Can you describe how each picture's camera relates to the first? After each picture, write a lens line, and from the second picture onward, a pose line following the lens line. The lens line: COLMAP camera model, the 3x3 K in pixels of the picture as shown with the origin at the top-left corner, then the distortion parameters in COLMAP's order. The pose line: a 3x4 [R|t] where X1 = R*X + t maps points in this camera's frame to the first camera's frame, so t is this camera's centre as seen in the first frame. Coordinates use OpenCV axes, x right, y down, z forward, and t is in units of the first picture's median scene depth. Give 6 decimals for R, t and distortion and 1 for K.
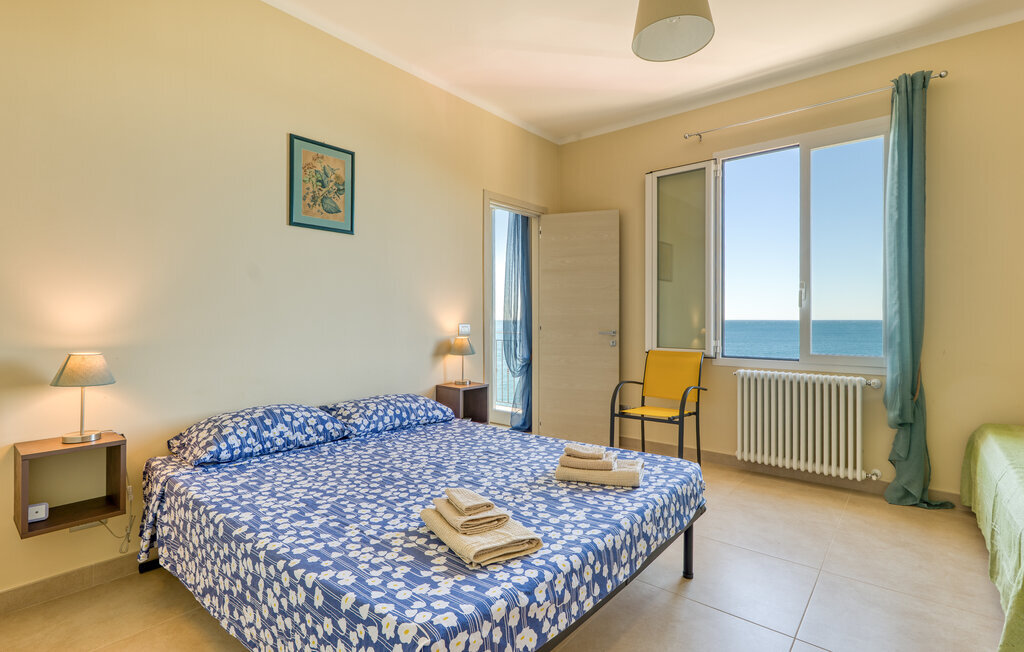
lens RADIAL K [[493.2, 0, 507.8], [0, 493.2, 329.9], [0, 0, 1]] dist [0.002082, -0.000914]
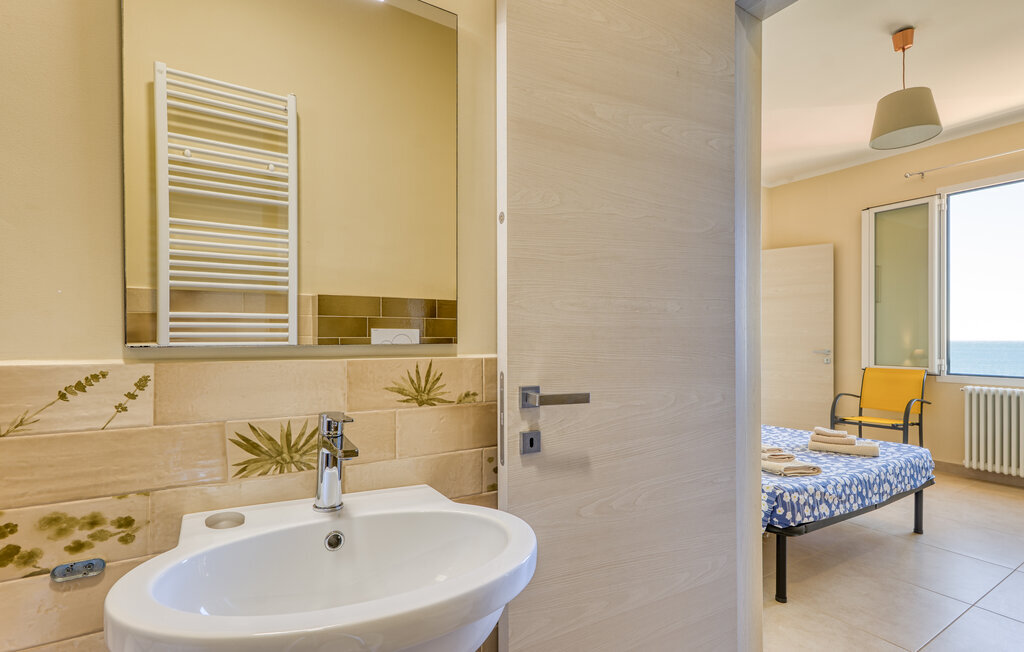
lens RADIAL K [[493.2, 0, 487.2], [0, 493.2, 341.5], [0, 0, 1]] dist [0.002082, -0.000914]
pose [[0.944788, 0.006694, -0.327614, -0.302295], [-0.011041, 0.999874, -0.011412, 0.008455], [0.327496, 0.014399, 0.944743, -0.652599]]
